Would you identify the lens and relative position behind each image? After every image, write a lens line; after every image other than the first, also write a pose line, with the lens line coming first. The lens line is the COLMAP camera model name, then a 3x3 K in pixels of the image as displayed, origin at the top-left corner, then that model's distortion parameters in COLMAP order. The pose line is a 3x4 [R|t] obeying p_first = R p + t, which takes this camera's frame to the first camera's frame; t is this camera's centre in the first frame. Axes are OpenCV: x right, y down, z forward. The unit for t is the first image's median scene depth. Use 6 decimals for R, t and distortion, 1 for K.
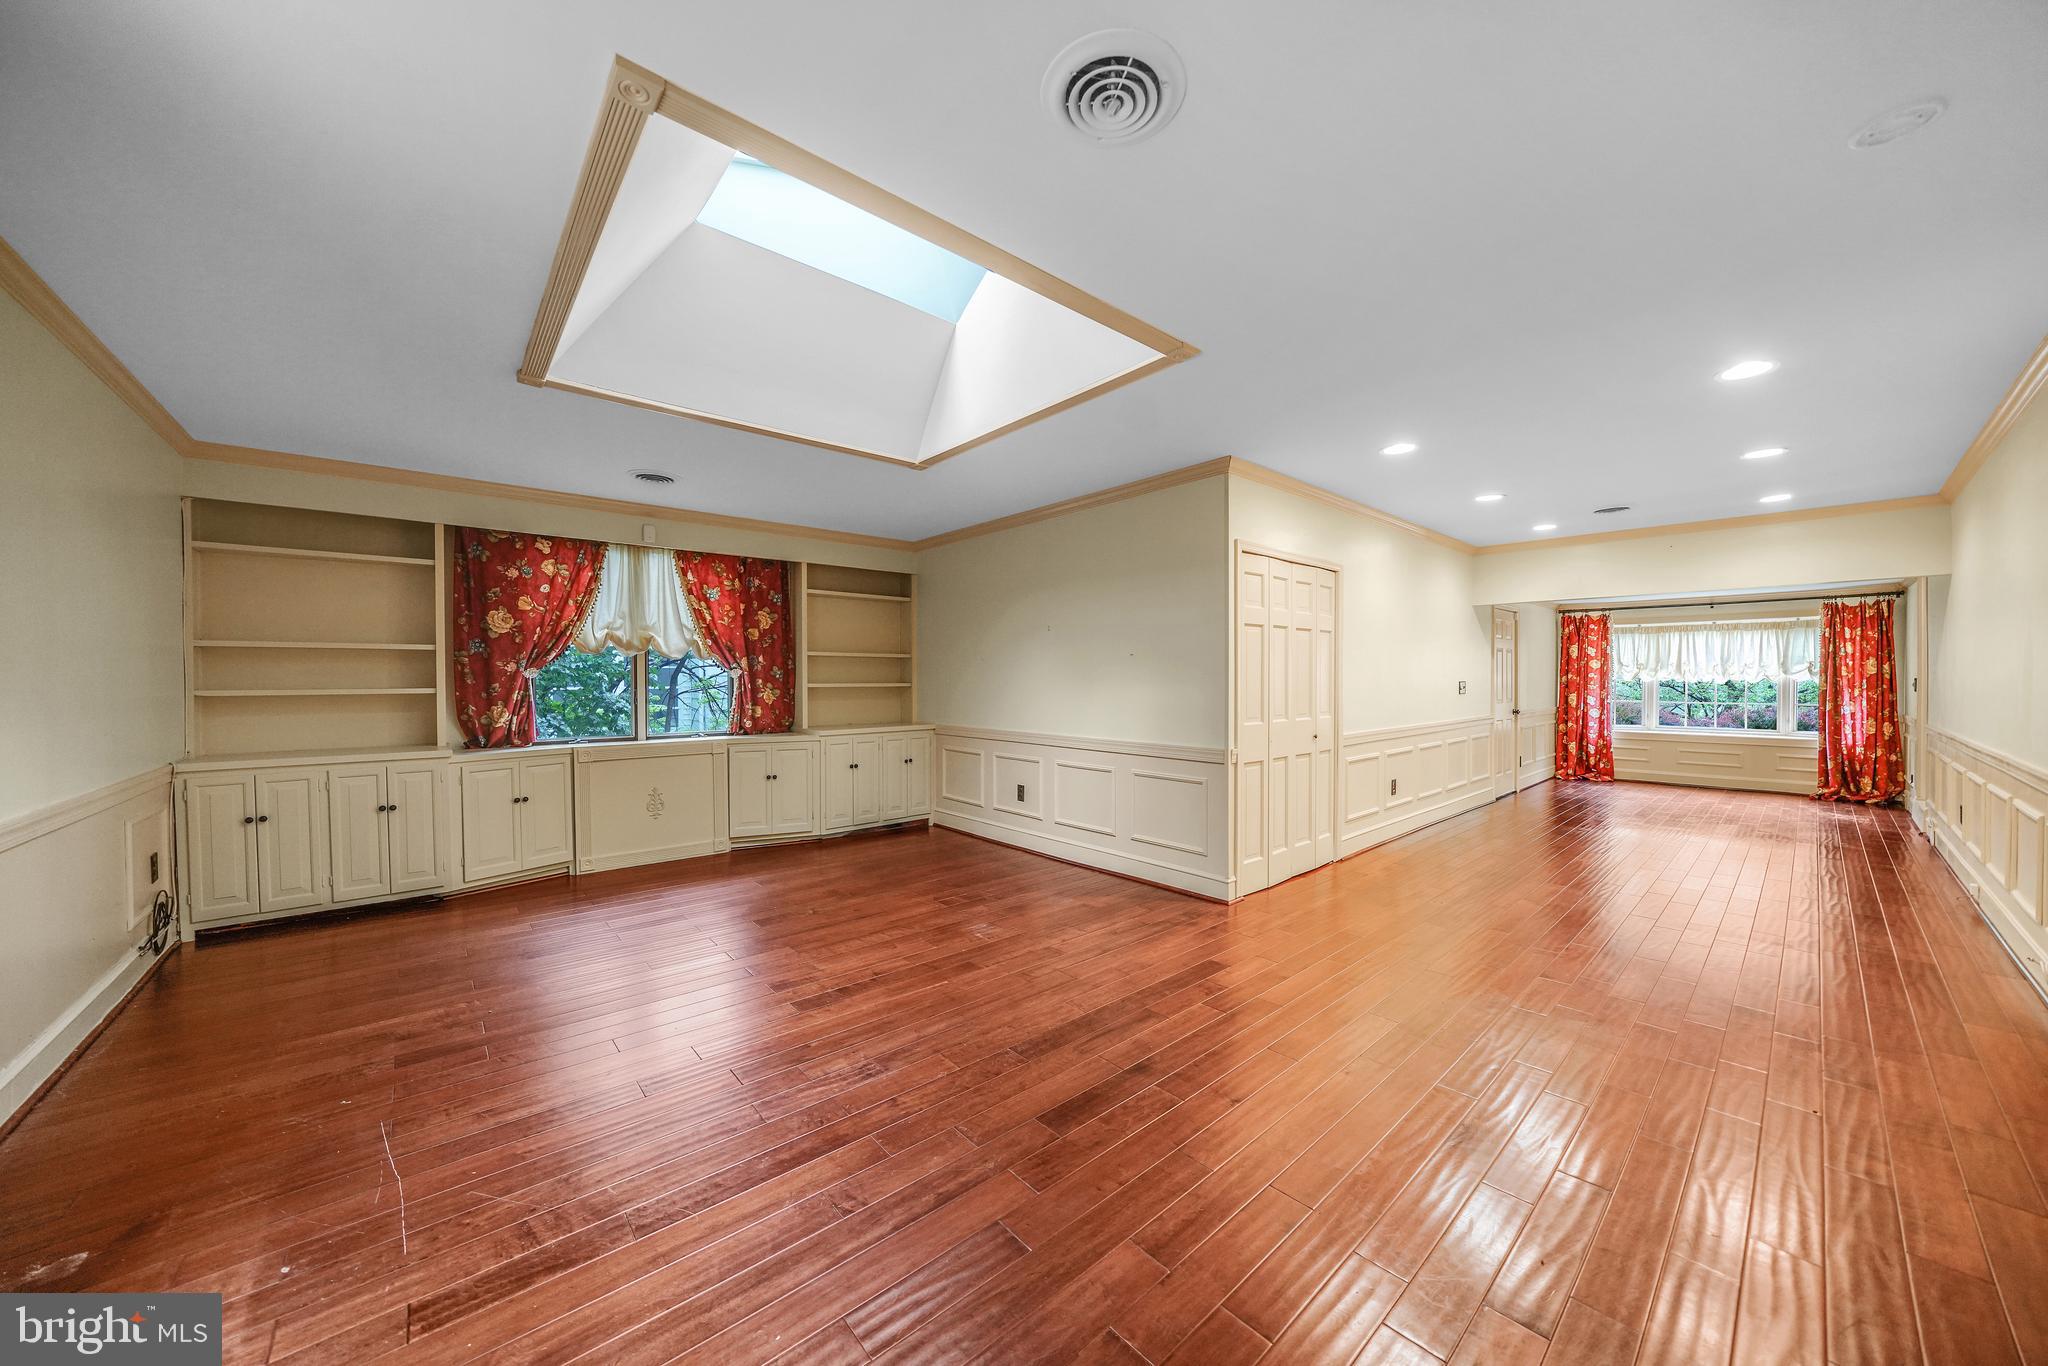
lens RADIAL K [[703.0, 0, 1024.2], [0, 703.0, 690.3], [0, 0, 1]] dist [-0.020264, -0.000077]
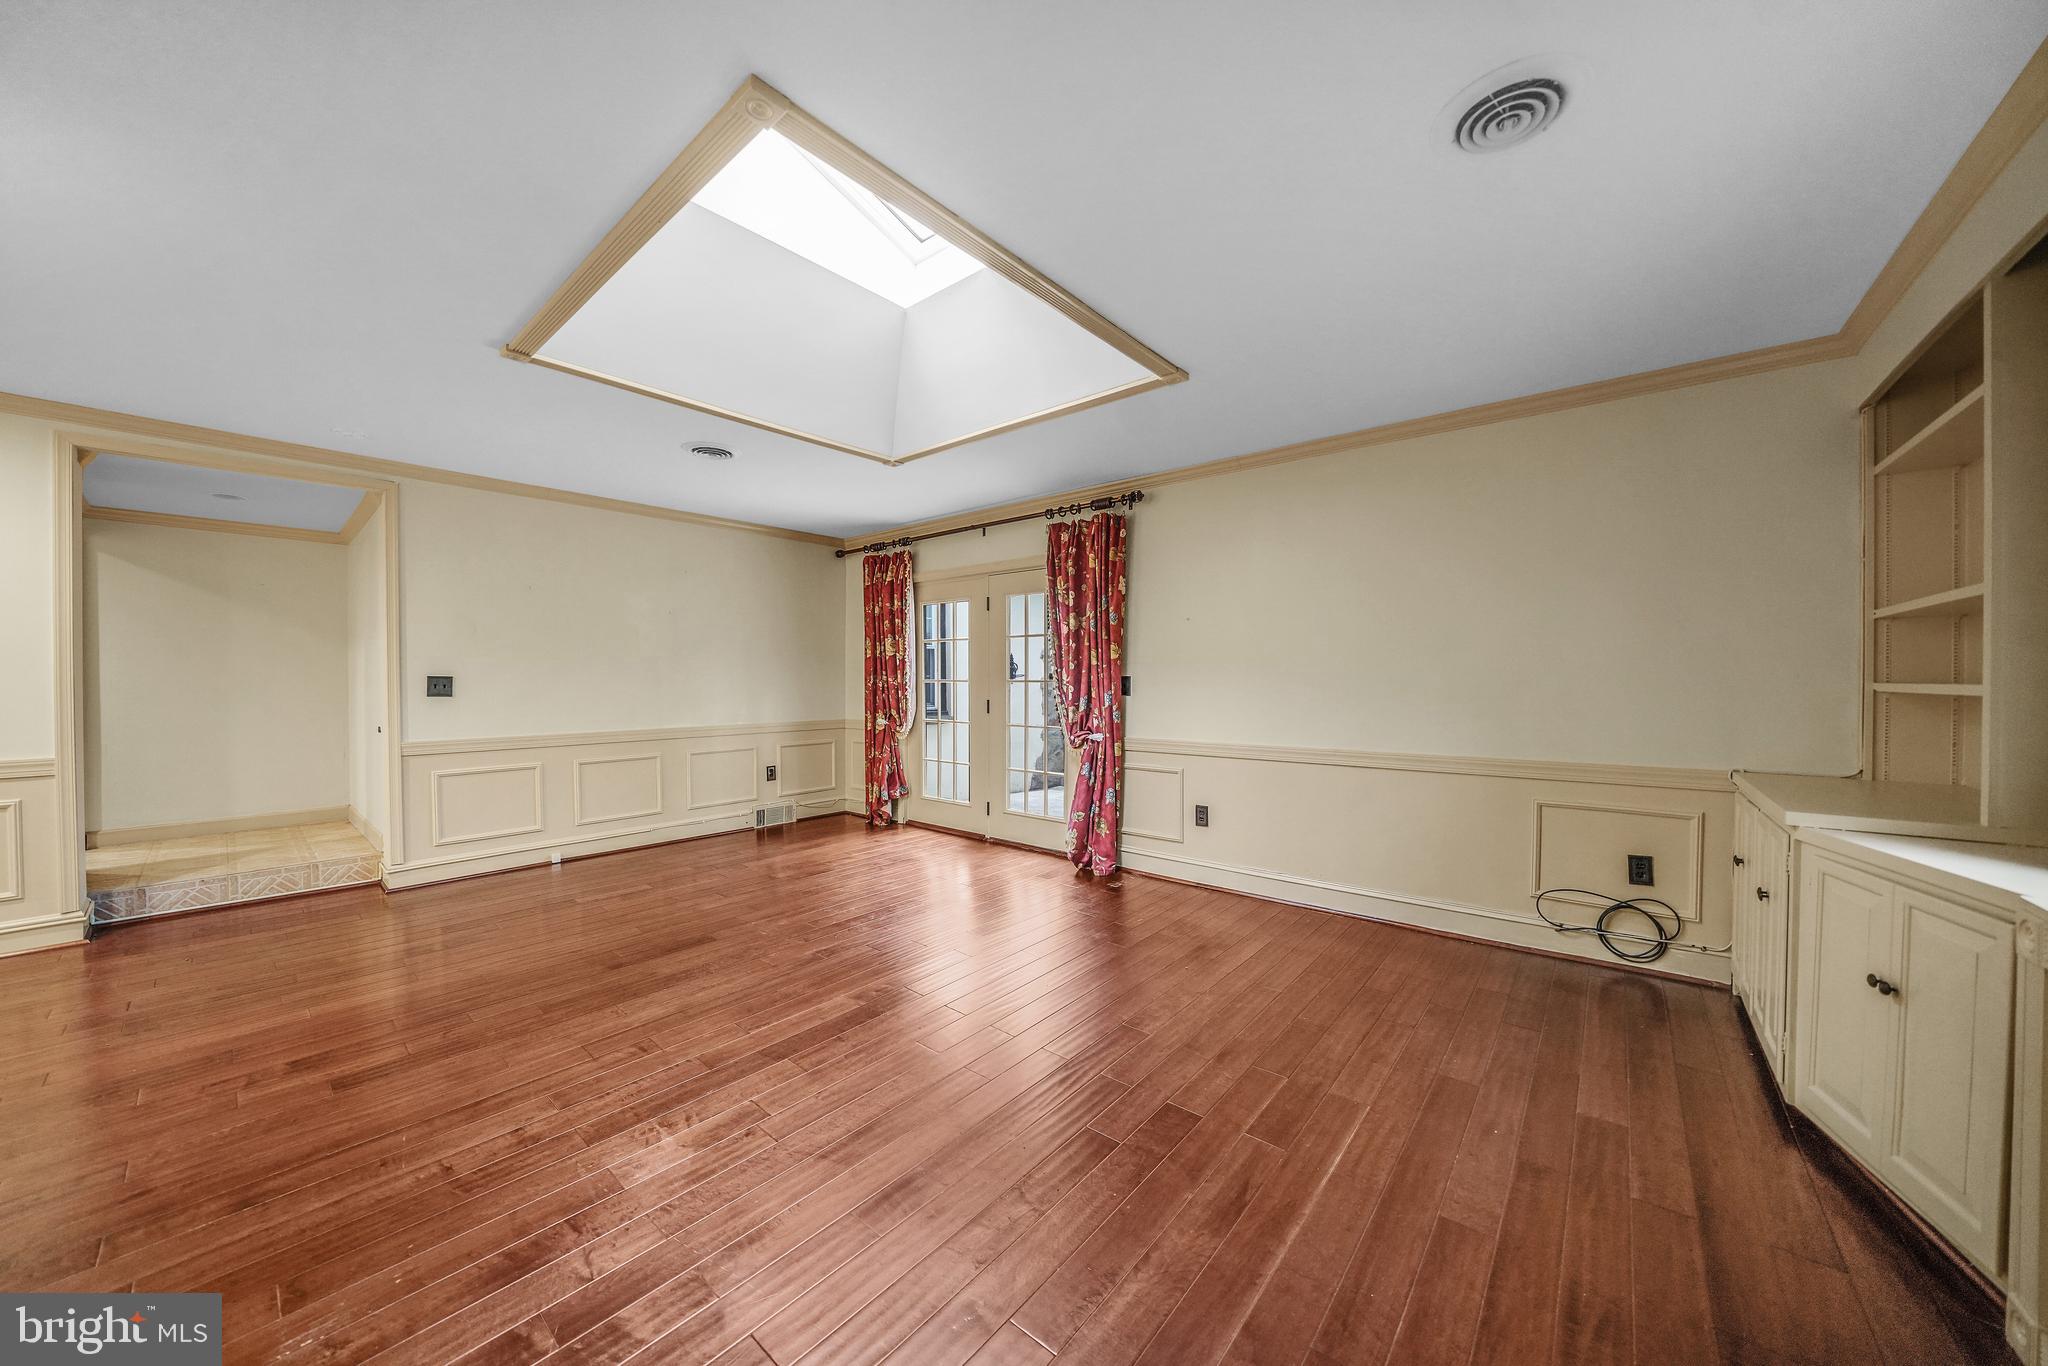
lens RADIAL K [[703.0, 0, 1025.6], [0, 703.0, 681.7], [0, 0, 1]] dist [-0.020264, -0.000077]
pose [[-0.987613, 0.001485, -0.156901, -0.386496], [-0.000982, 0.999877, 0.015646, -0.021481], [0.156905, 0.015606, -0.987490, 2.375673]]
